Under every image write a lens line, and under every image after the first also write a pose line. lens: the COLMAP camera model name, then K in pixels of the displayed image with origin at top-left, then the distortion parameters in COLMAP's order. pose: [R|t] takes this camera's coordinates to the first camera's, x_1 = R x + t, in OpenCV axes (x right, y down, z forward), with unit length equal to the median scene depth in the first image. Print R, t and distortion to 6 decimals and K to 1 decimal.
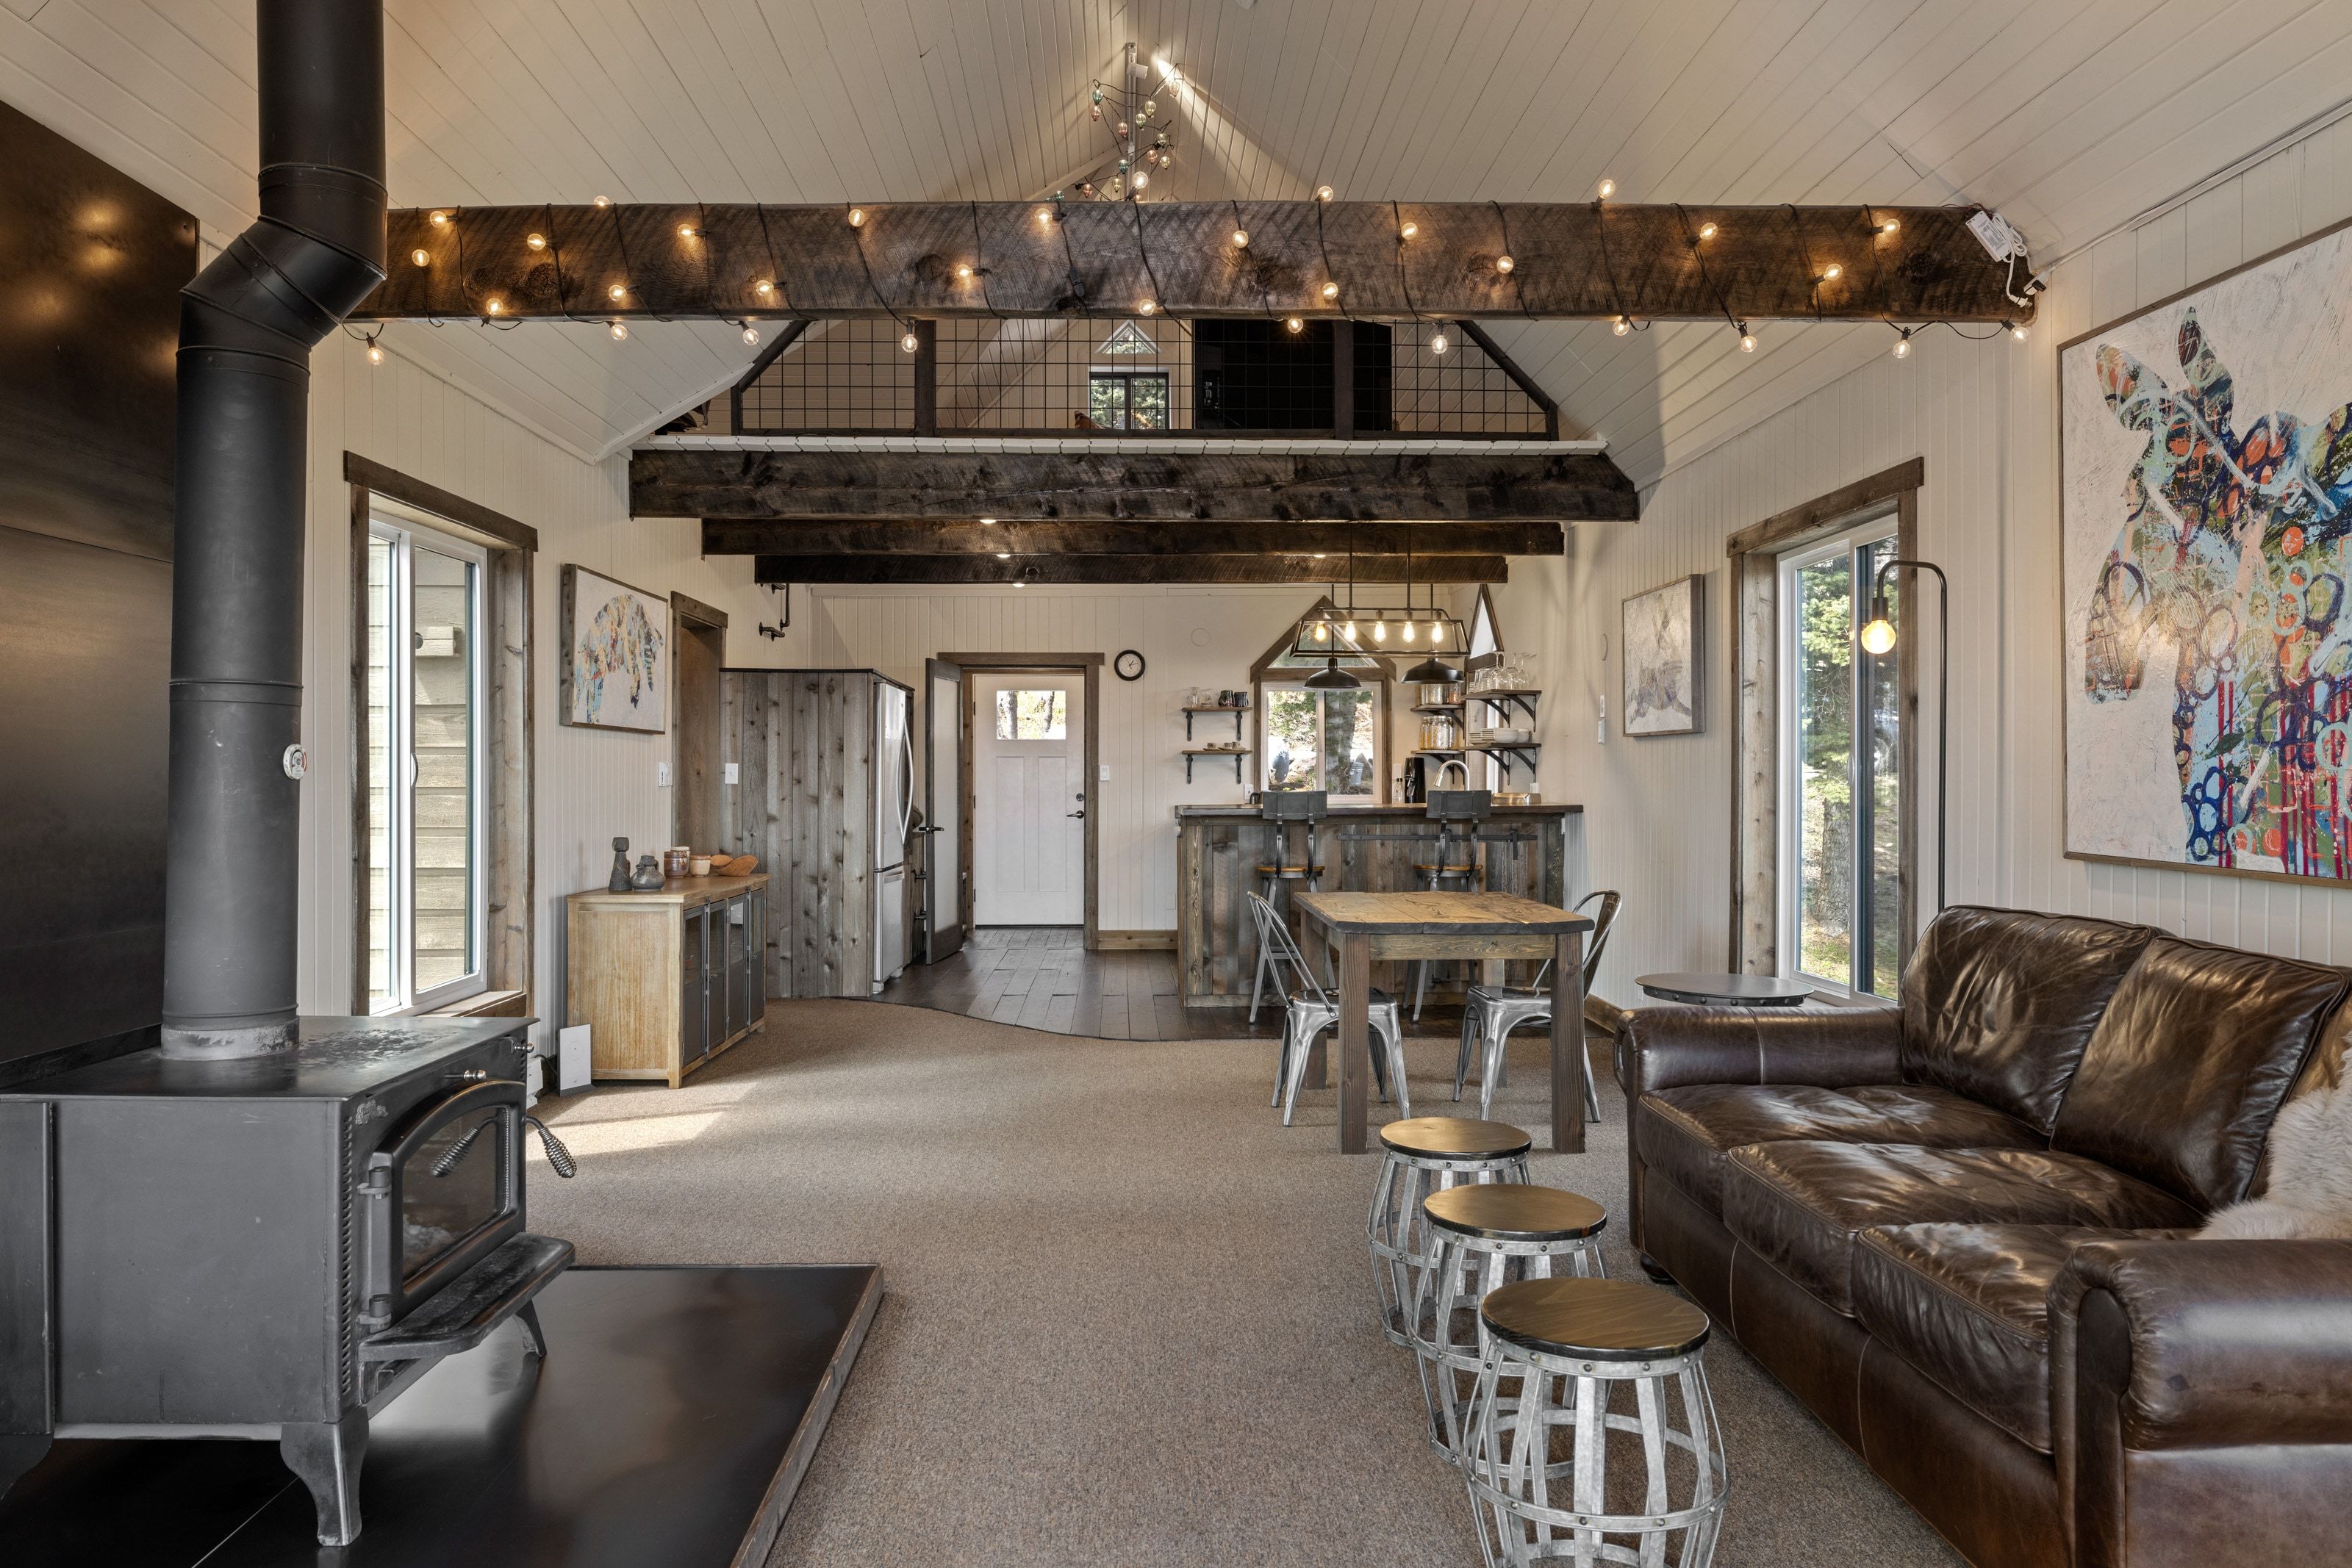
lens RADIAL K [[1419.2, 0, 1174.1], [0, 1419.2, 775.8], [0, 0, 1]] dist [-0.003212, -0.000431]
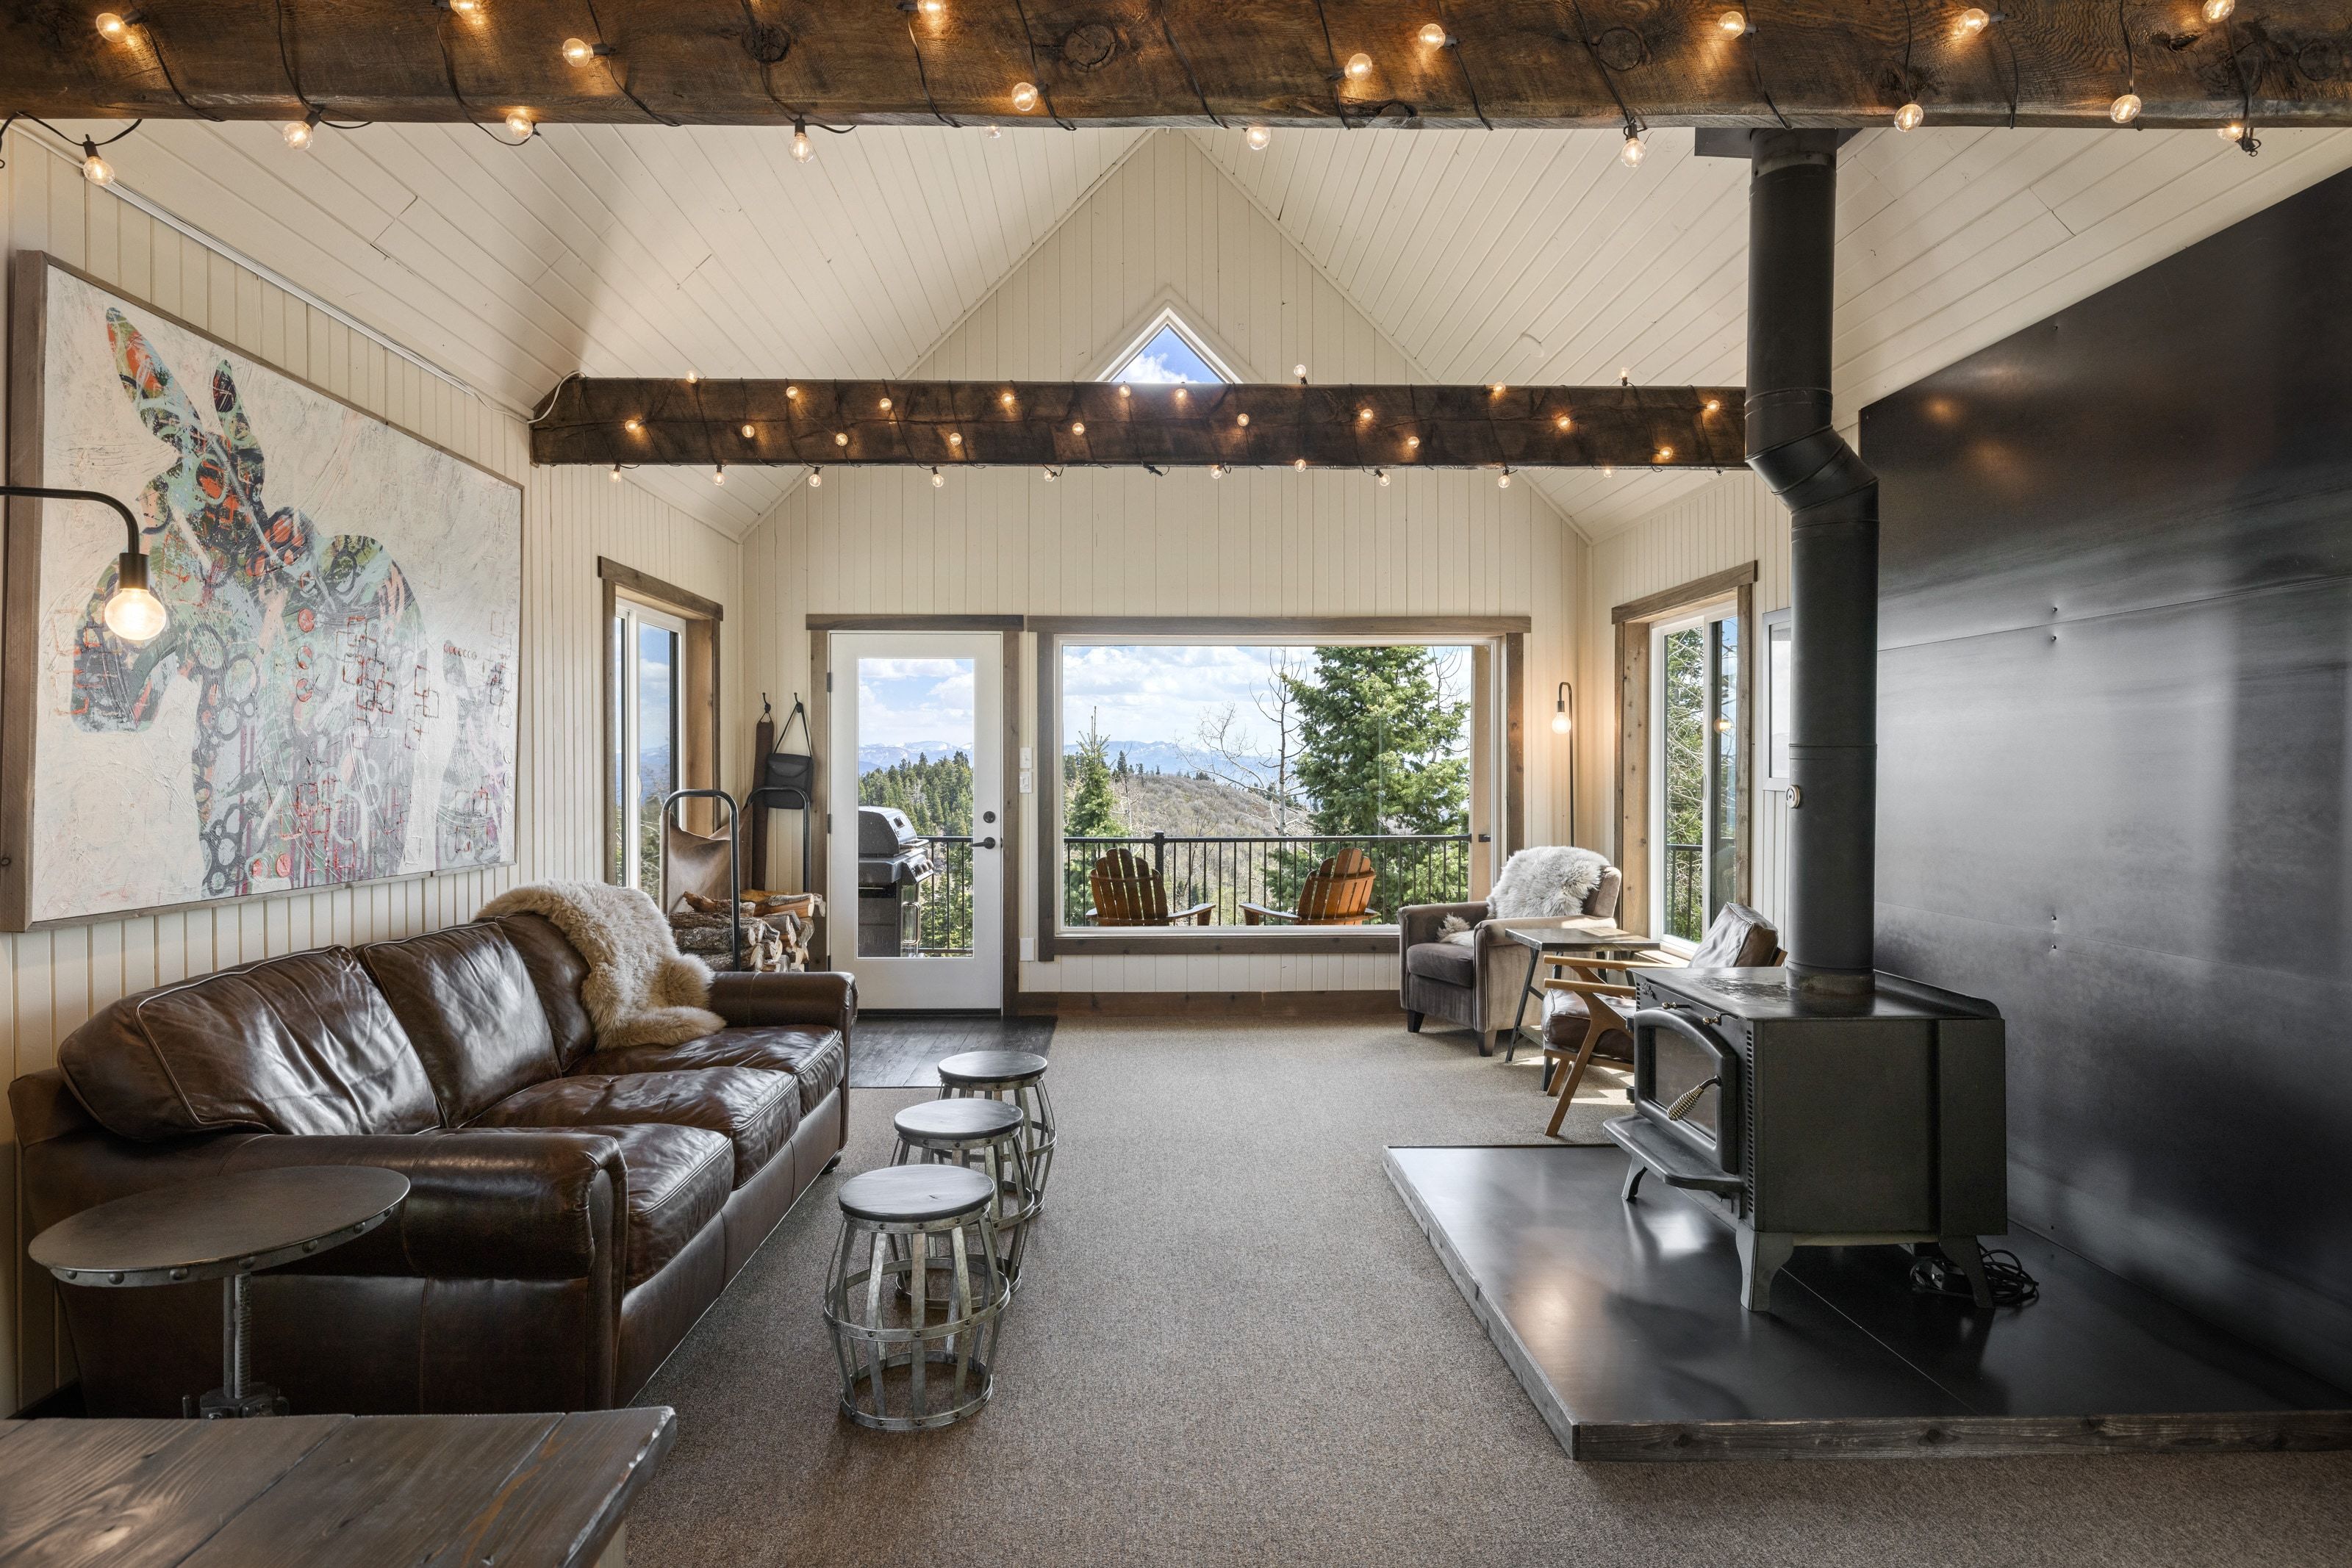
lens RADIAL K [[1286.5, 0, 1154.7], [0, 1286.5, 773.8], [0, 0, 1]] dist [0.000052, -0.000695]
pose [[-0.999956, -0.001778, 0.009249, 0.030002], [-0.001698, 0.999961, 0.008713, -0.038485], [-0.009264, 0.008697, -0.999919, 1.969931]]
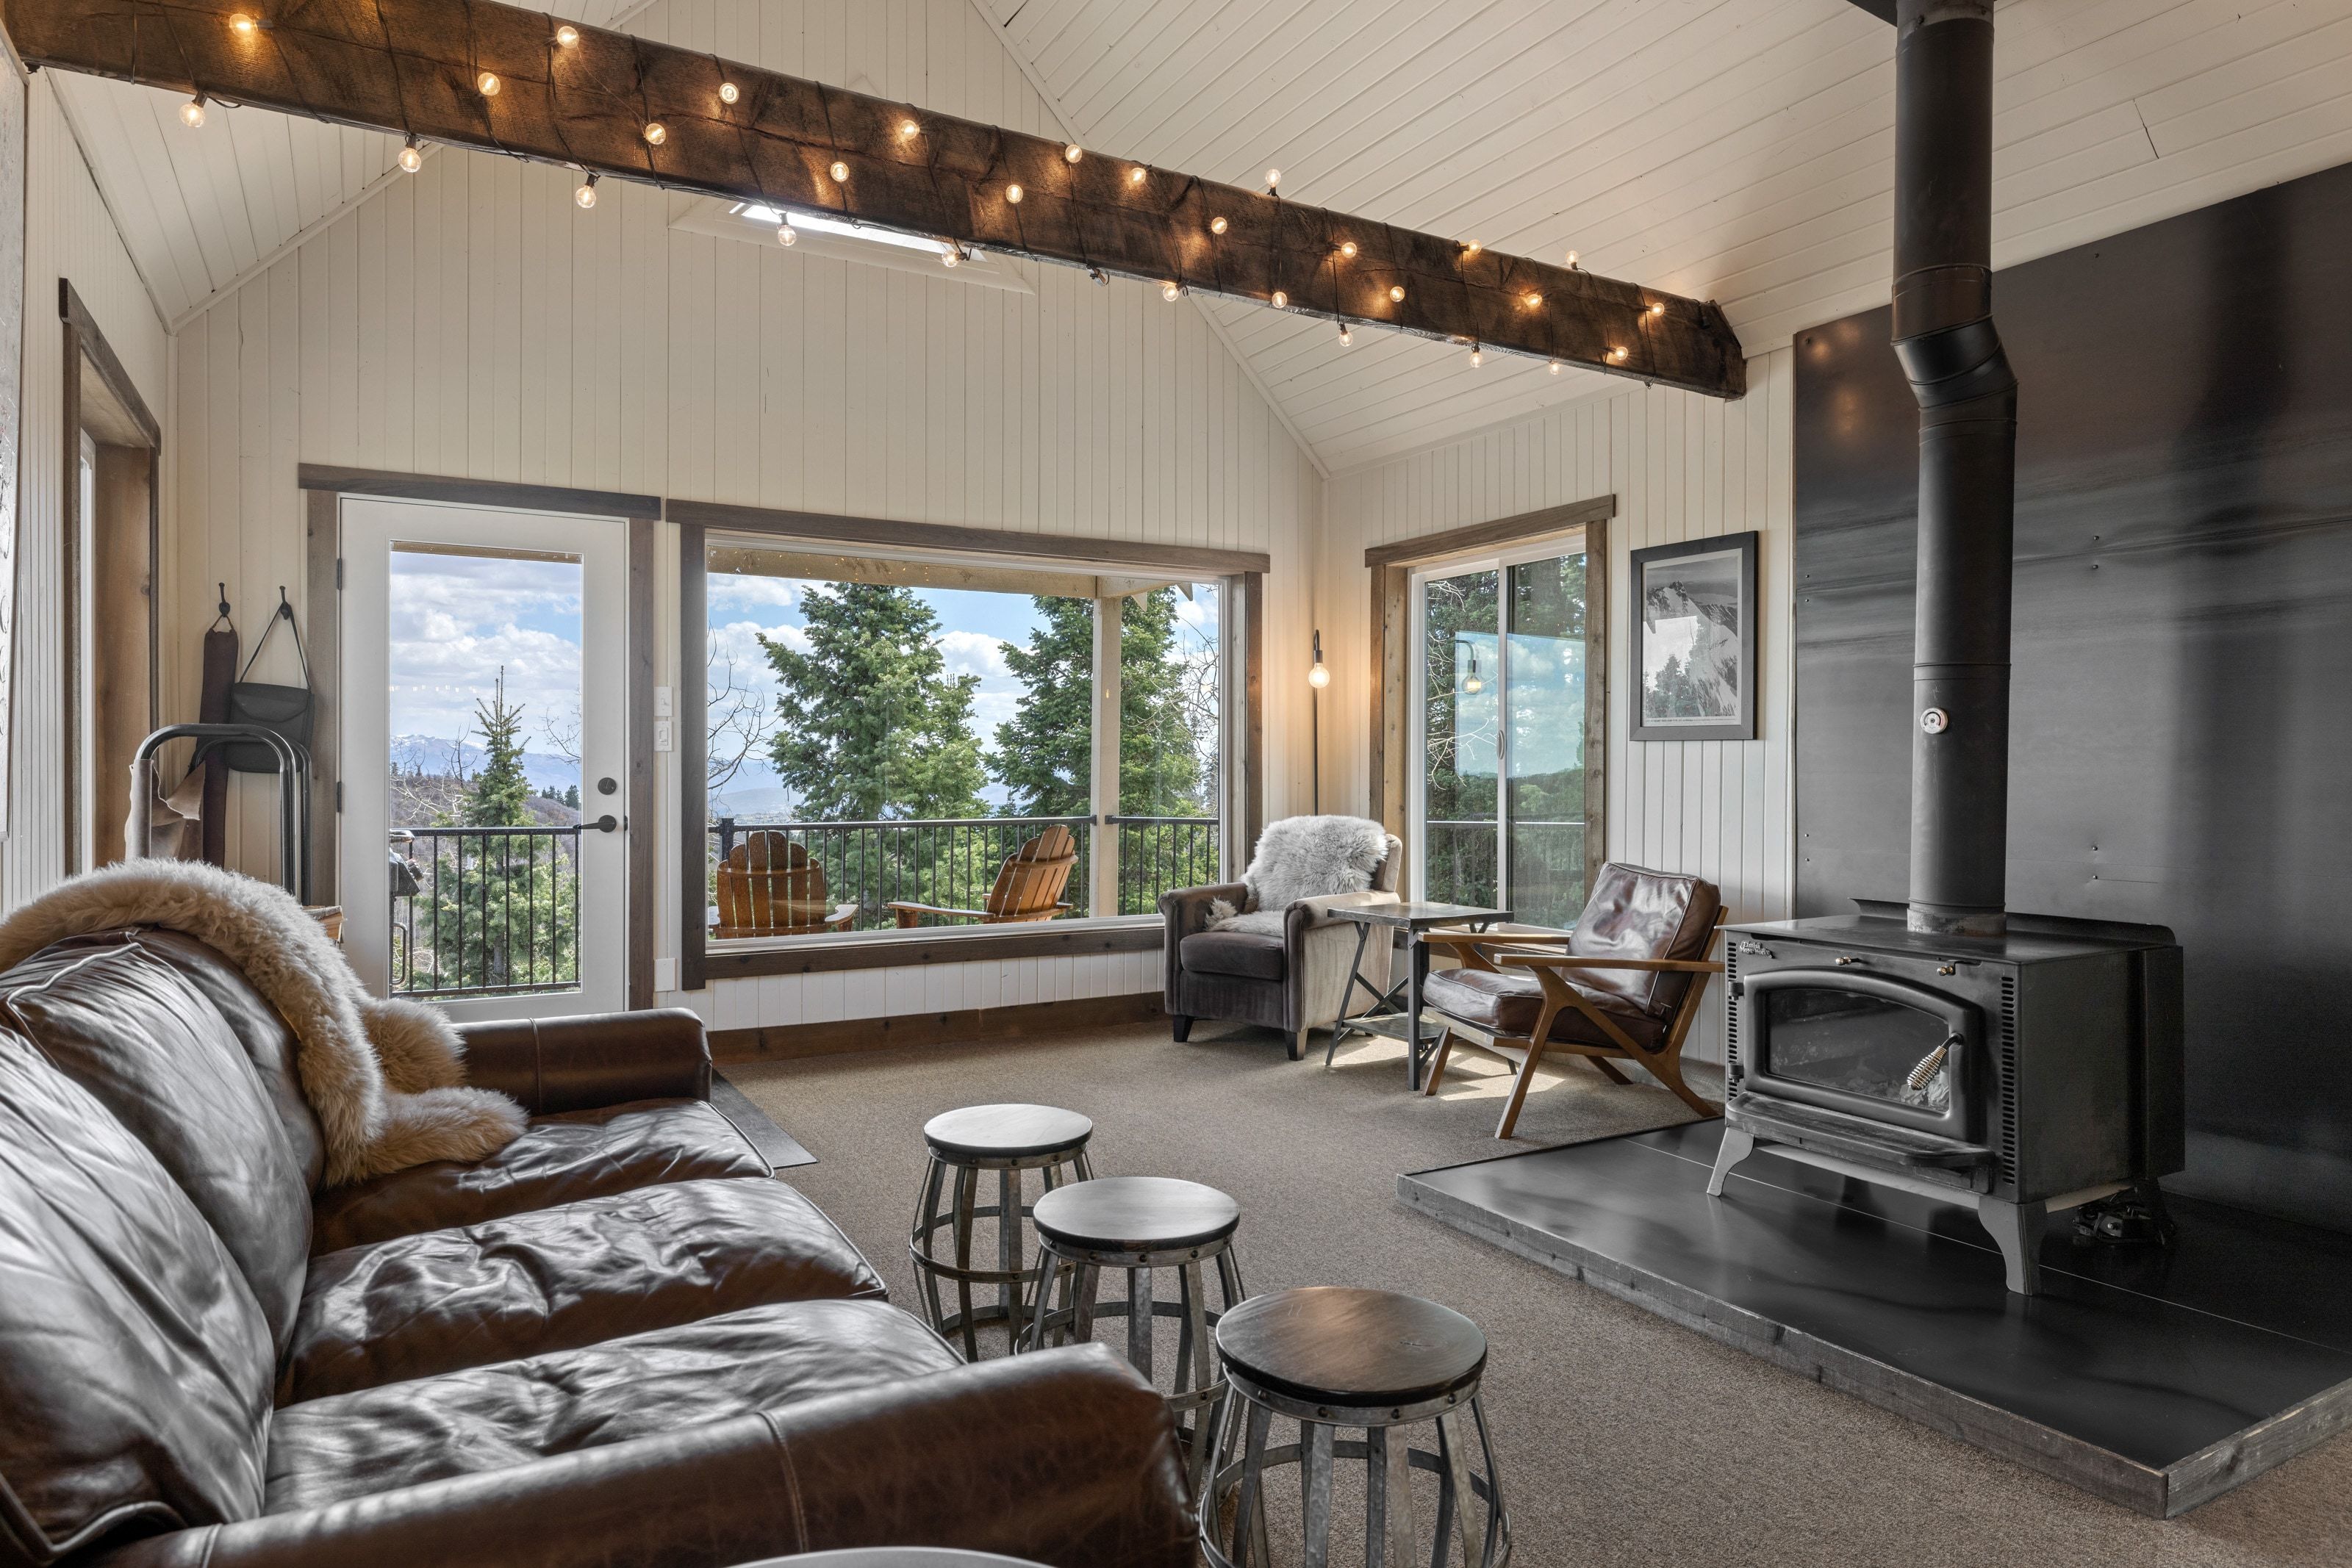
lens RADIAL K [[1419.2, 0, 1199.7], [0, 1419.2, 771.1], [0, 0, 1]] dist [-0.003212, -0.000431]
pose [[-0.882689, -0.002980, -0.469948, 0.601792], [-0.006002, 0.999970, 0.004933, 0.038614], [0.469919, 0.007175, -0.882681, 1.490569]]
